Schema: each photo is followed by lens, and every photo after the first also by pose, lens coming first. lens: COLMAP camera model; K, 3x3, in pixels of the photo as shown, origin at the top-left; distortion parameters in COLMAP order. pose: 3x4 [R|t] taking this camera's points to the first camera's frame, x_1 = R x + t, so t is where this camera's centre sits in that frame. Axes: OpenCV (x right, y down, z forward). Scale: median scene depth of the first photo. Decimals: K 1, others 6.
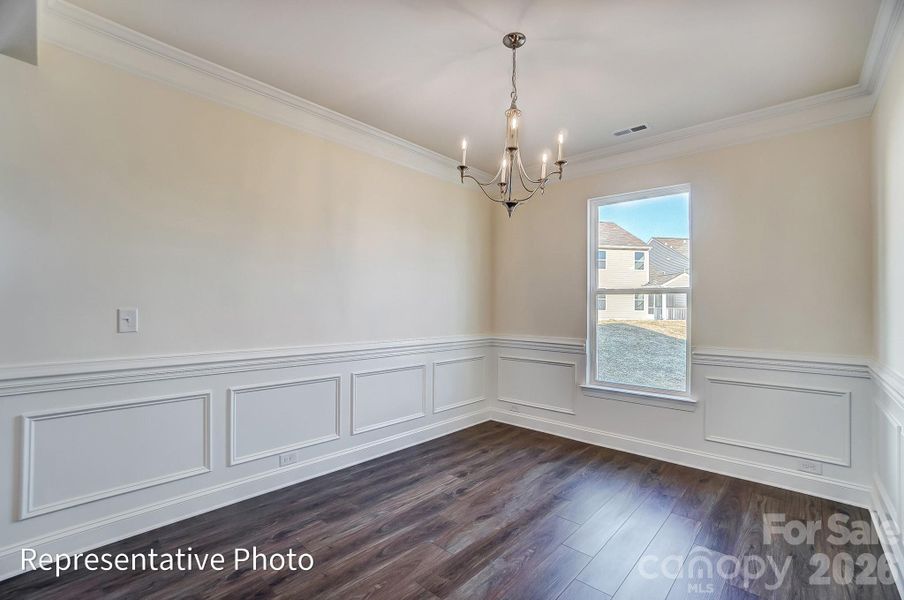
lens RADIAL K [[403.6, 0, 451.9], [0, 403.6, 303.0], [0, 0, 1]] dist [-0.022293, 0.000239]
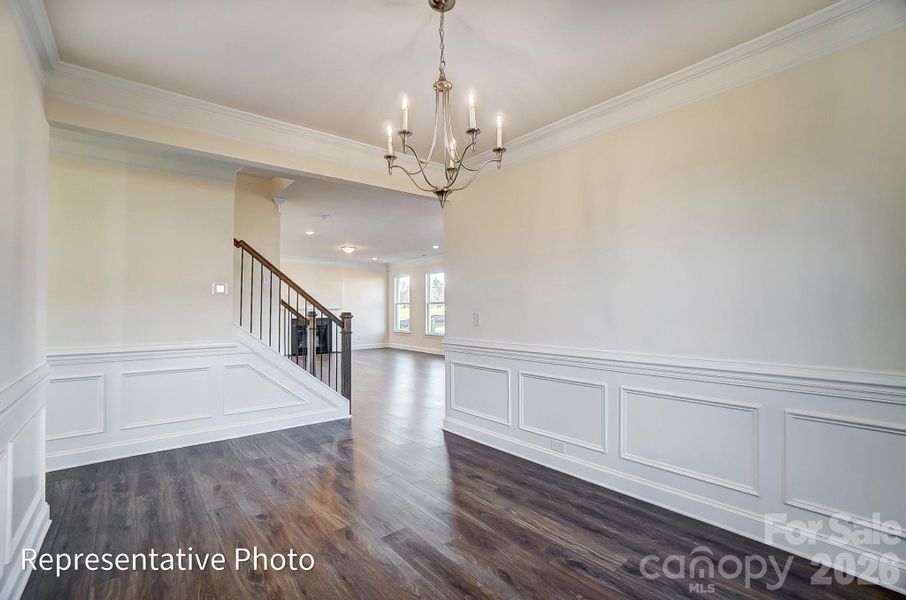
lens RADIAL K [[406.8, 0, 454.9], [0, 406.8, 303.2], [0, 0, 1]] dist [-0.005569, -0.000109]
pose [[-0.125577, -0.026354, -0.991734, 0.828485], [0.011498, 0.999541, -0.028018, 0.019317], [0.992017, -0.014922, -0.125217, 0.934588]]
